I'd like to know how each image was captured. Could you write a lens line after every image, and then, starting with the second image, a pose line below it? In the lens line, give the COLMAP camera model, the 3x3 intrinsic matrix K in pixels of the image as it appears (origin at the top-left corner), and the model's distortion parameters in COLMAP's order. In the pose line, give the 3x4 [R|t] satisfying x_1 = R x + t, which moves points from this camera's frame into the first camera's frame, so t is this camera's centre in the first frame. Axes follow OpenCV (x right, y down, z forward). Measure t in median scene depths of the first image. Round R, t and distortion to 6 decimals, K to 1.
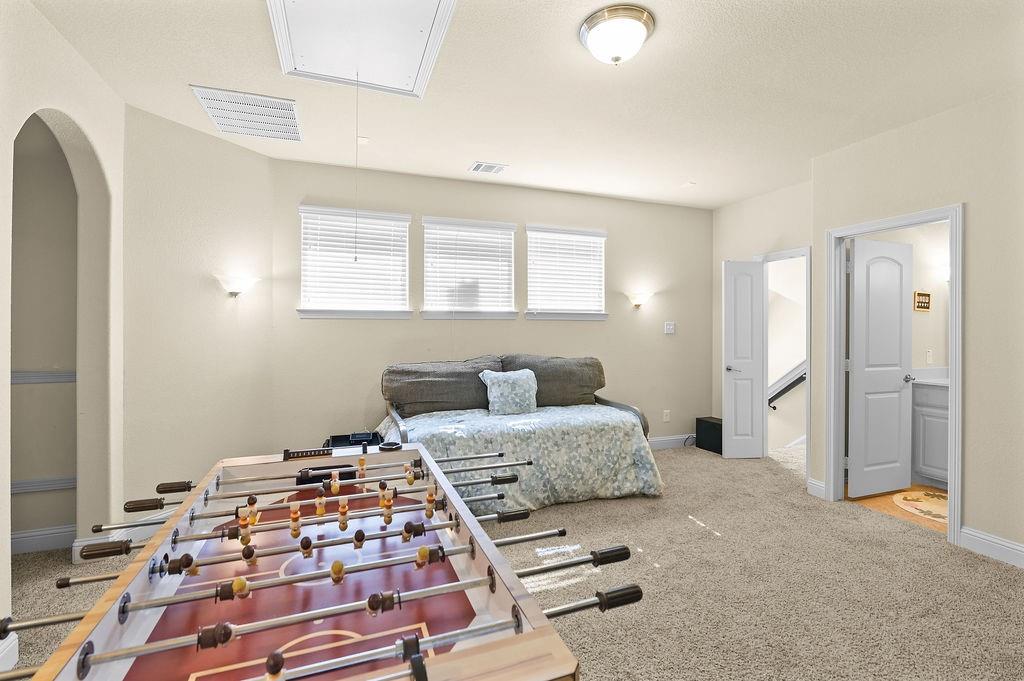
lens RADIAL K [[447.0, 0, 514.0], [0, 447.0, 336.9], [0, 0, 1]] dist [-0.011902, -0.000268]
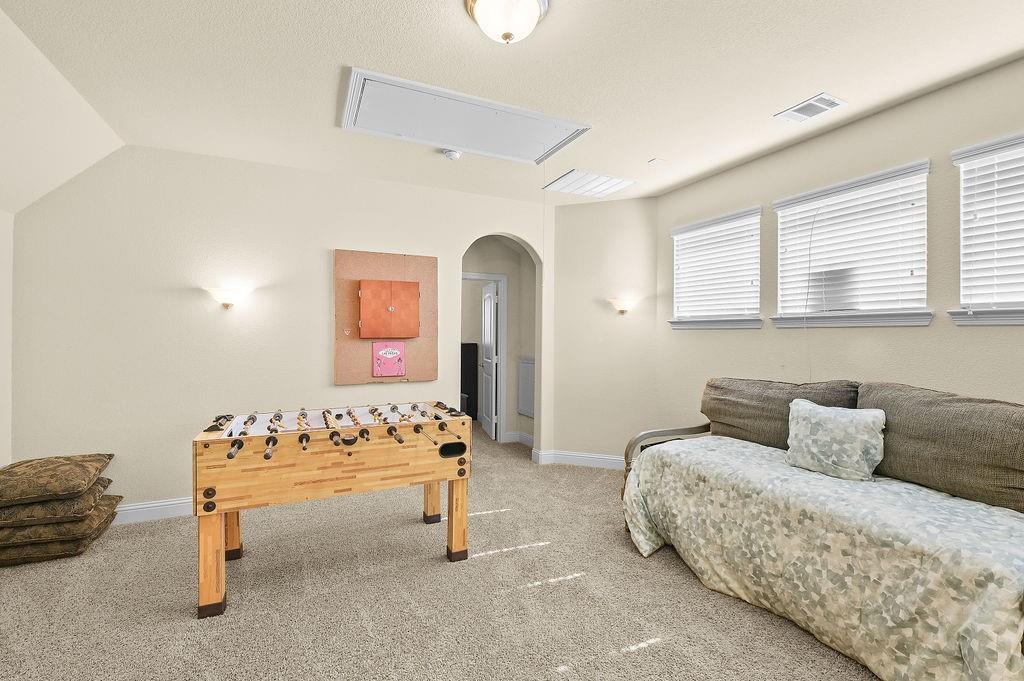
lens RADIAL K [[449.6, 0, 512.0], [0, 449.6, 340.5], [0, 0, 1]] dist [-0.010929, -0.000307]
pose [[0.077243, 0.013118, -0.996926, 0.667625], [-0.016908, 0.999787, 0.011846, -0.019643], [0.996869, 0.015941, 0.077448, 0.543587]]
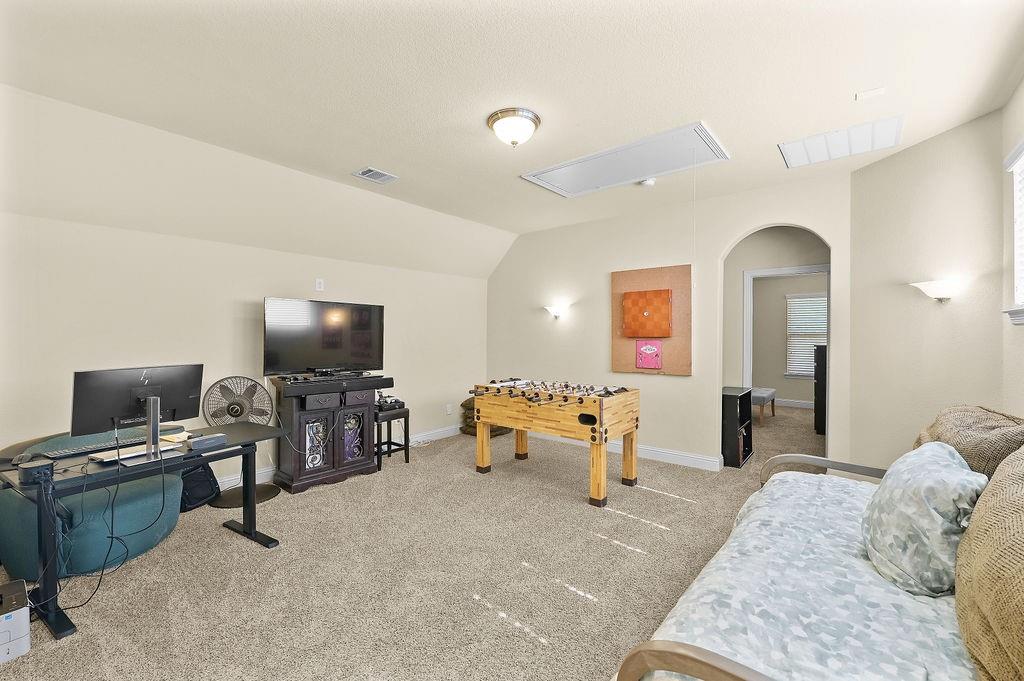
lens RADIAL K [[421.1, 0, 512.0], [0, 421.1, 340.5], [0, 0, 1]] dist [-0.009907, -0.000139]
pose [[-0.875158, 0.003693, -0.483823, 0.514264], [-0.010277, 0.999603, 0.026218, -0.027201], [0.483728, 0.027917, -0.874773, 1.267664]]
